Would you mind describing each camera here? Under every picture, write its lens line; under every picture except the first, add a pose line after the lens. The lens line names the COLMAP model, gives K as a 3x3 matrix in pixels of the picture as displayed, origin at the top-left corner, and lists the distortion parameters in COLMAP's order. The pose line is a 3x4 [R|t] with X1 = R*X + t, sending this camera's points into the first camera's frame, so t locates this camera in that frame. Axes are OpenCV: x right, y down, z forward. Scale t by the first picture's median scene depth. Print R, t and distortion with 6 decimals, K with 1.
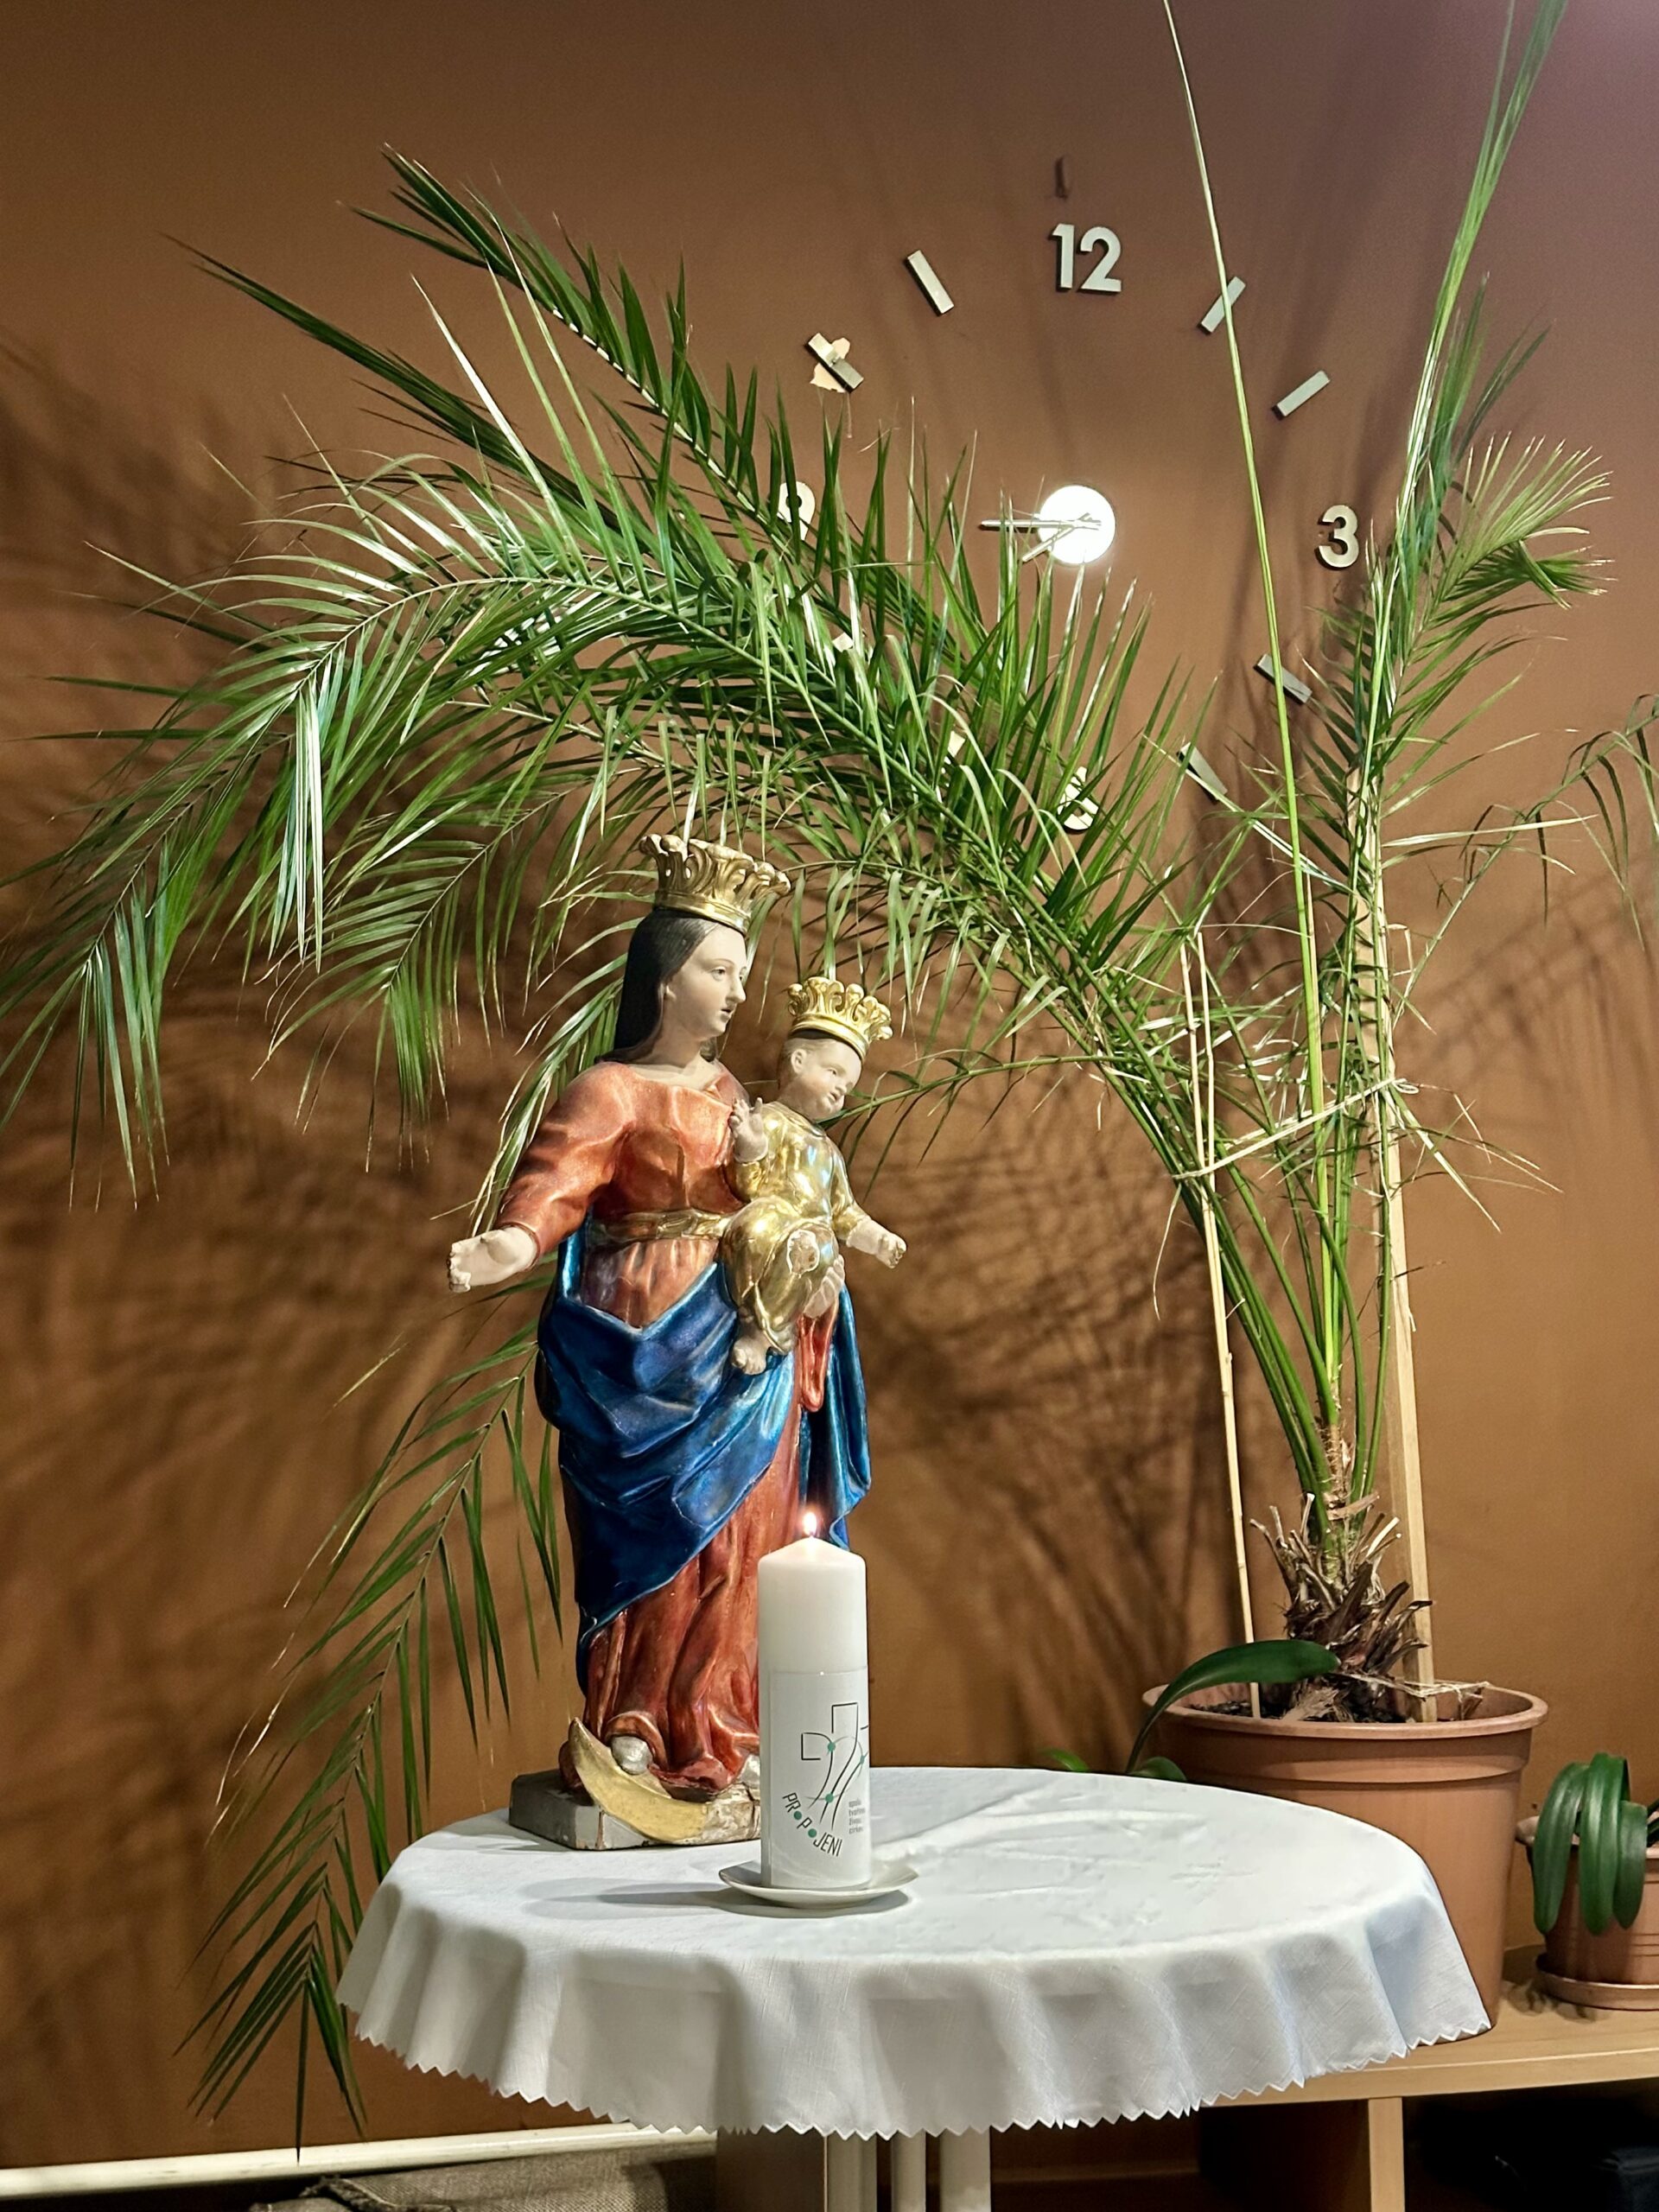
lens RADIAL K [[3107.4, 0, 864.8], [0, 3107.4, 1095.2], [0, 0, 1]] dist [0.170714, -0.199994]
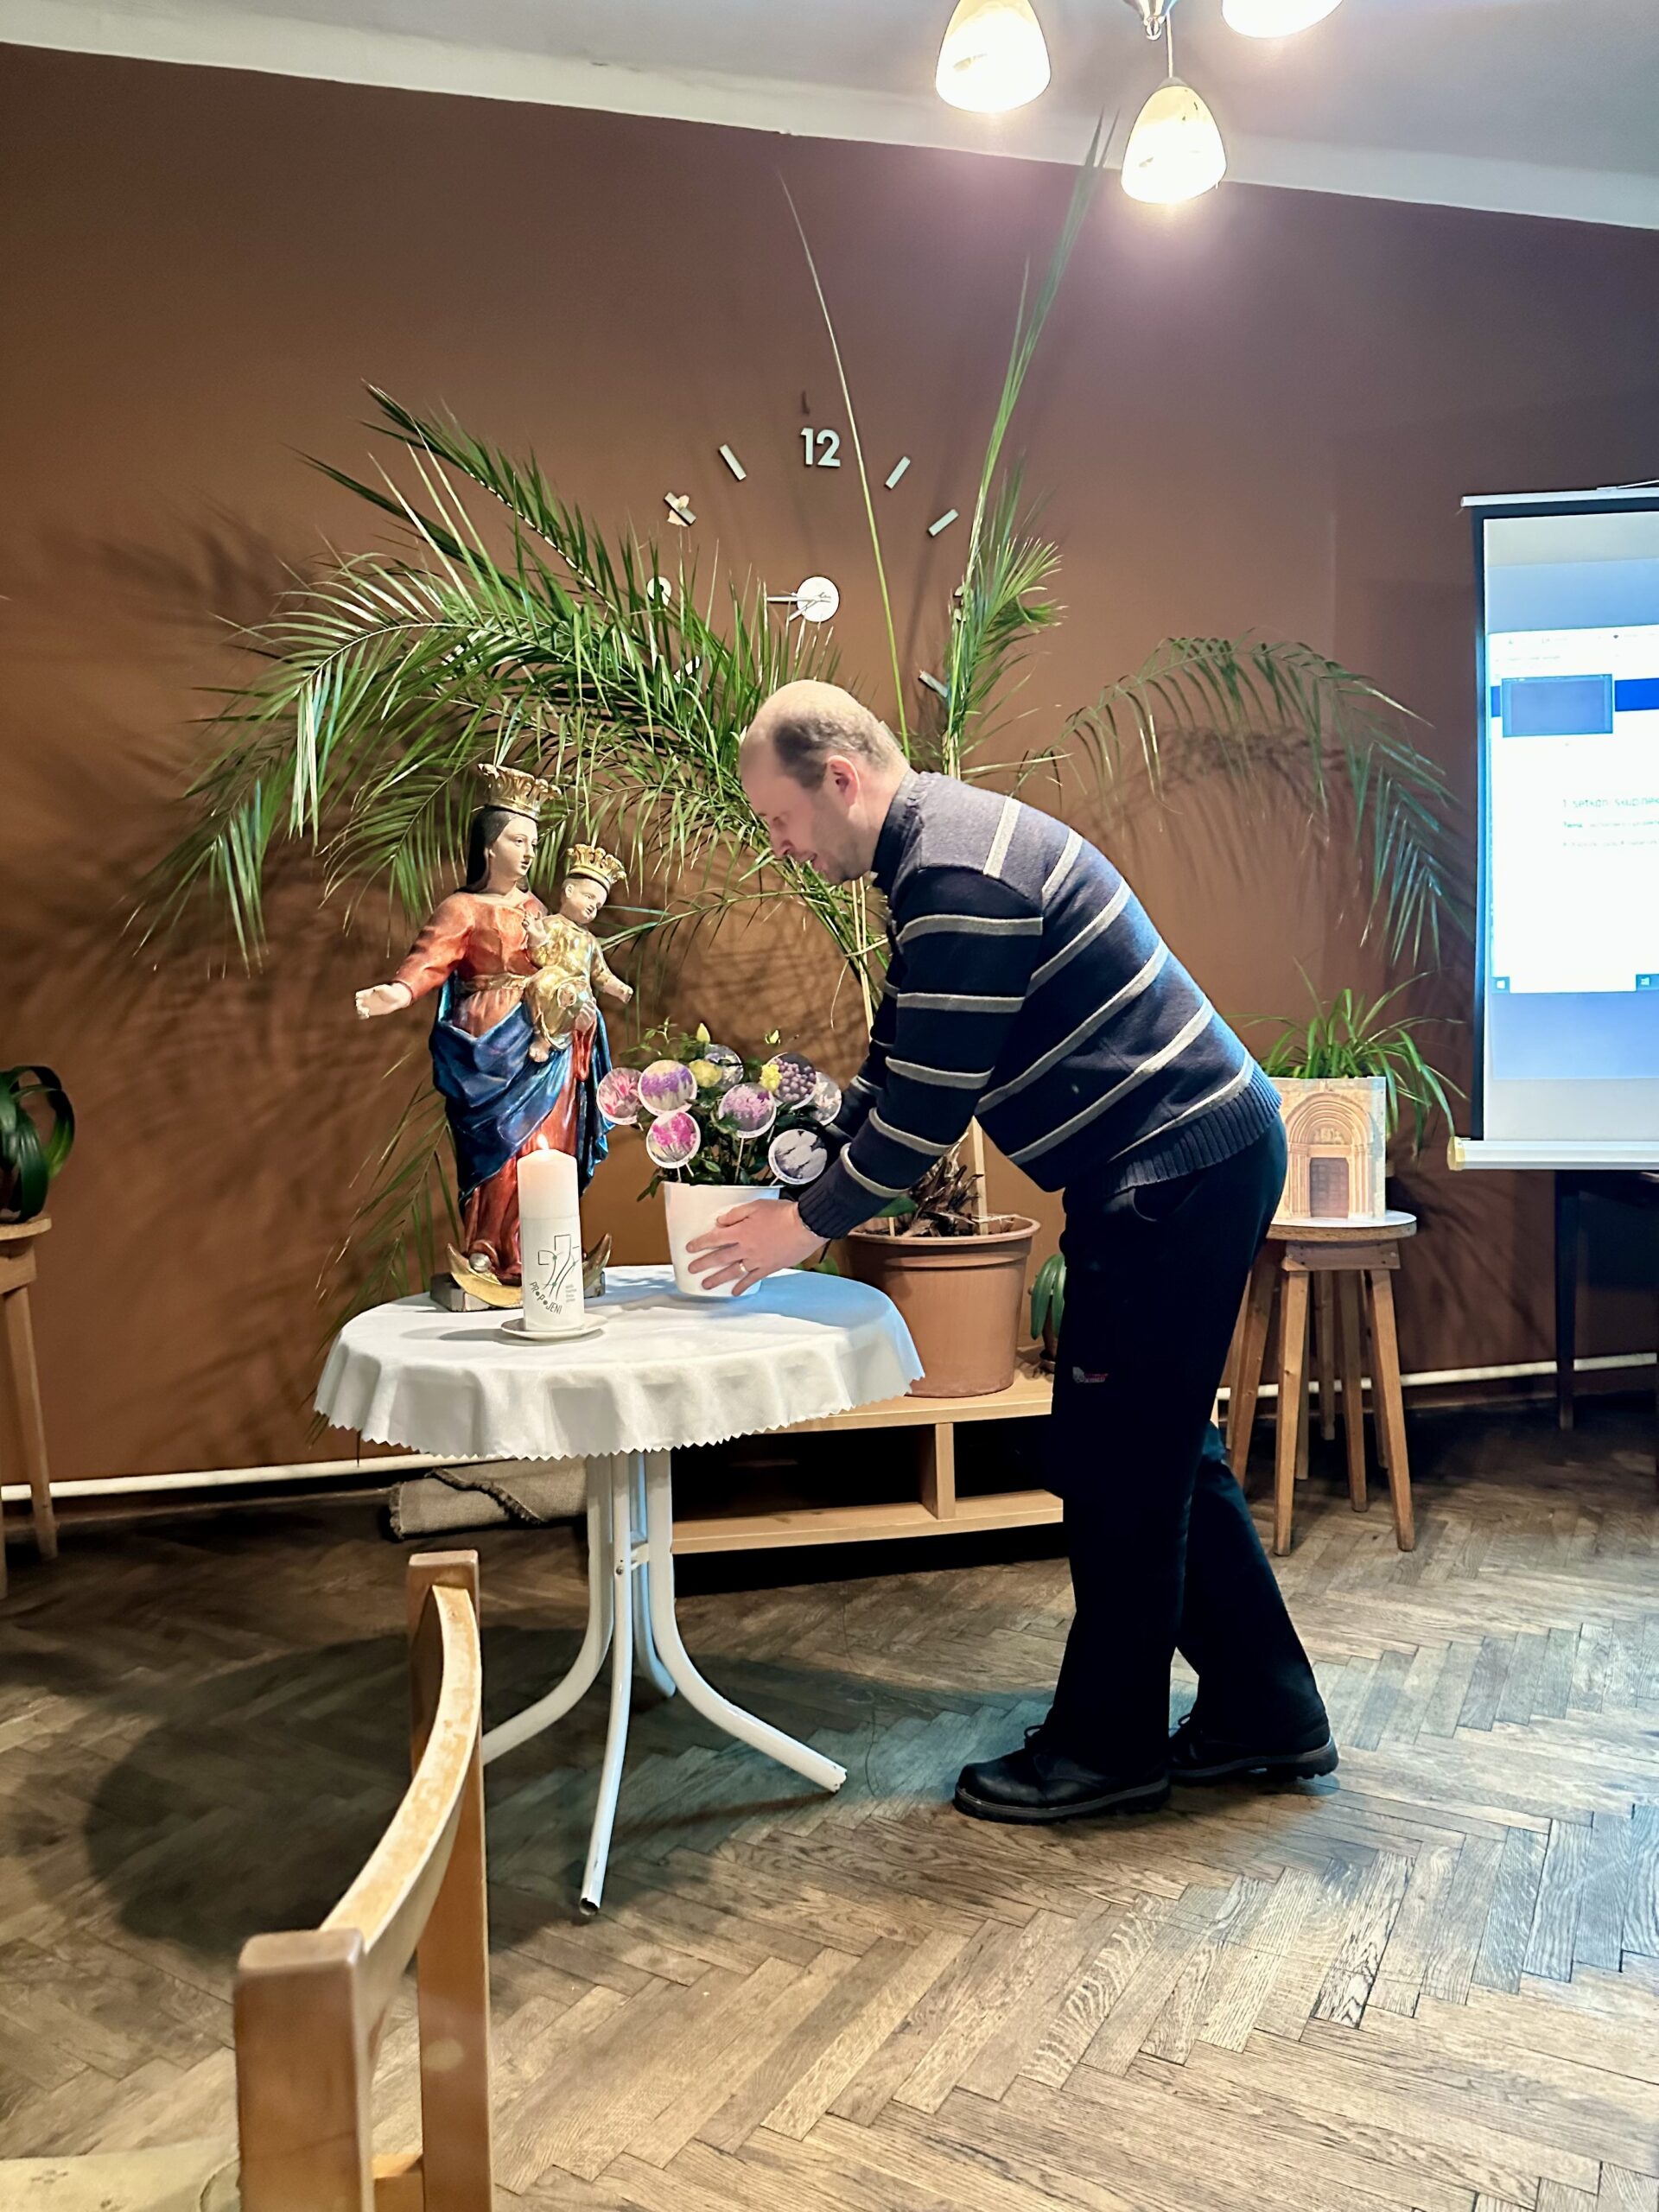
lens RADIAL K [[1431.2, 0, 1078.9], [0, 1431.2, 1116.2], [0, 0, 1]] dist [0.098181, -0.001349]
pose [[0.998645, -0.016260, -0.049428, 0.286141], [0.021939, 0.992935, 0.116616, 0.024806], [0.047183, -0.117542, 0.991946, 0.136444]]
